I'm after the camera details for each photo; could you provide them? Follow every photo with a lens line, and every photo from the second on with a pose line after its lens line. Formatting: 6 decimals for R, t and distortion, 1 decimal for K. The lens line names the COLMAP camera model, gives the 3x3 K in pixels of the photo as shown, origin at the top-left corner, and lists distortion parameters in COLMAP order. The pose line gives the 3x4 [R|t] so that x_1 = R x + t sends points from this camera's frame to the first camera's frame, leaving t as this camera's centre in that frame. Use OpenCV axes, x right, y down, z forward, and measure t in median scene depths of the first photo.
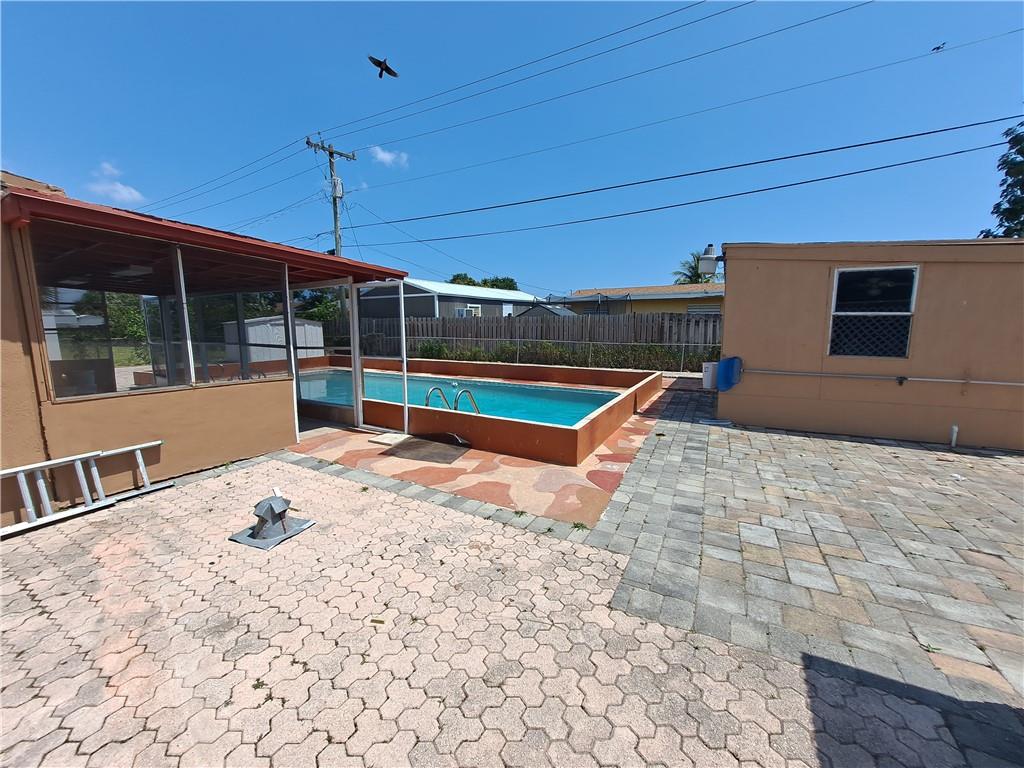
lens RADIAL K [[410.1, 0, 511.3], [0, 410.1, 378.0], [0, 0, 1]] dist [-0.012857, 0.000071]
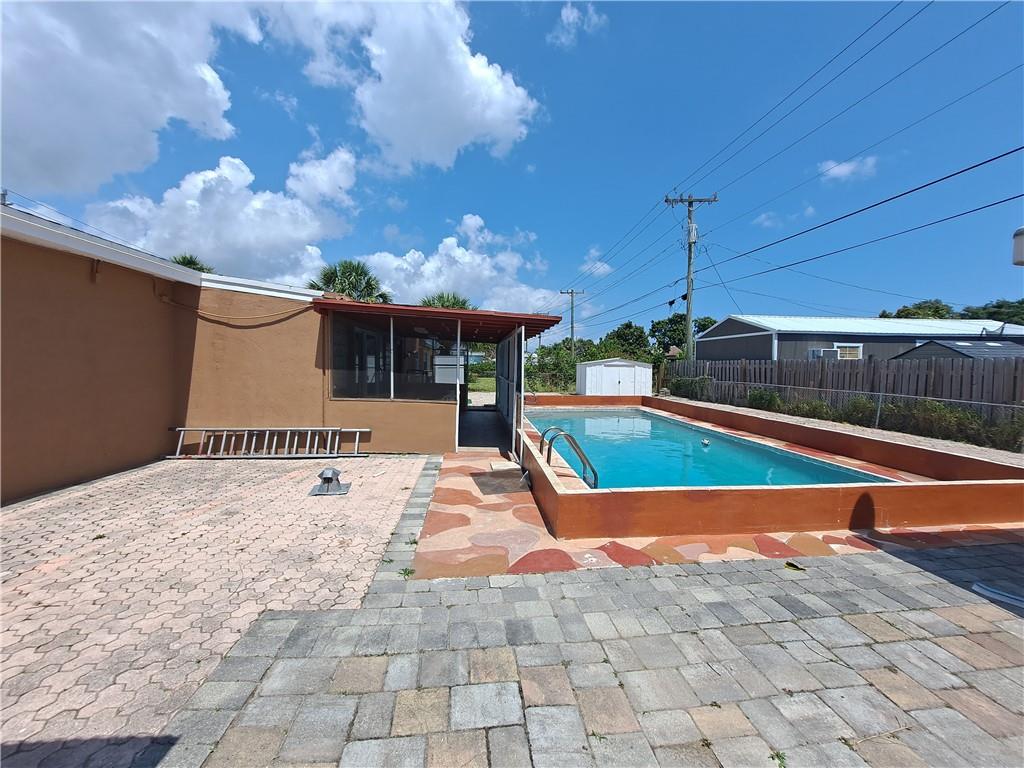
lens RADIAL K [[410.1, 0, 511.3], [0, 410.1, 378.0], [0, 0, 1]] dist [-0.012857, 0.000071]
pose [[0.563339, 0.041717, -0.825172, 0.841078], [-0.126112, 0.991363, -0.035978, -0.069029], [0.816544, 0.124332, 0.563735, 0.465801]]
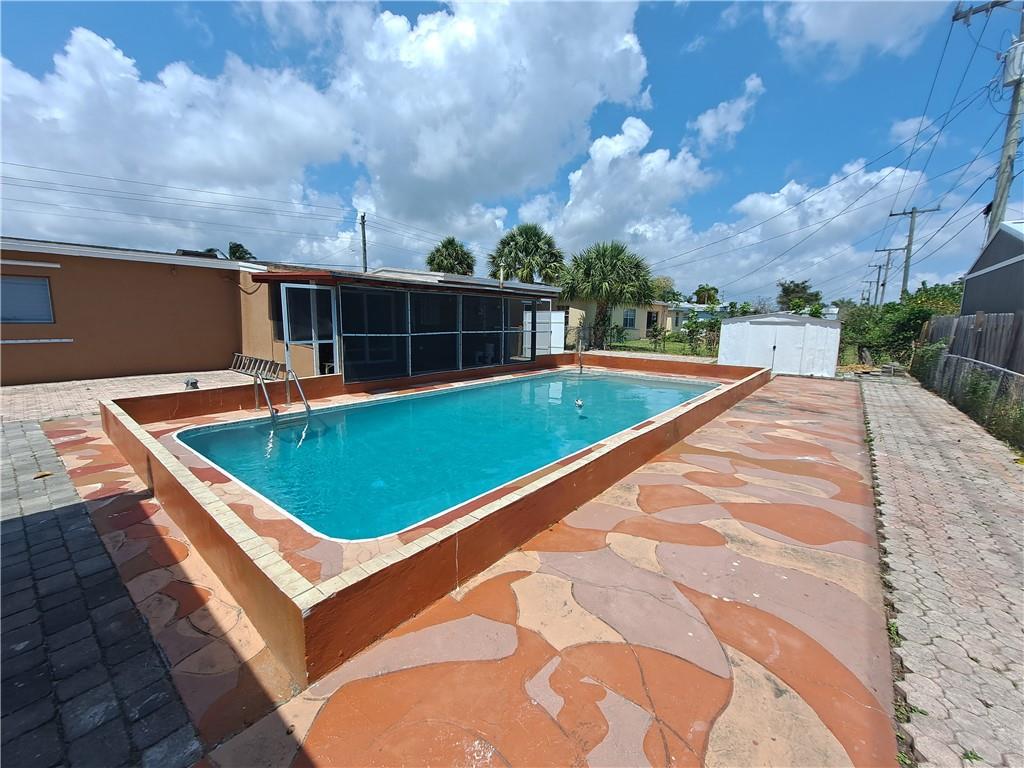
lens RADIAL K [[410.1, 0, 511.3], [0, 410.1, 378.0], [0, 0, 1]] dist [-0.012857, 0.000071]
pose [[-0.189235, 0.144206, -0.971285, 1.198195], [-0.148166, 0.973638, 0.173422, -0.359634], [0.970689, 0.176729, -0.162880, 2.574550]]
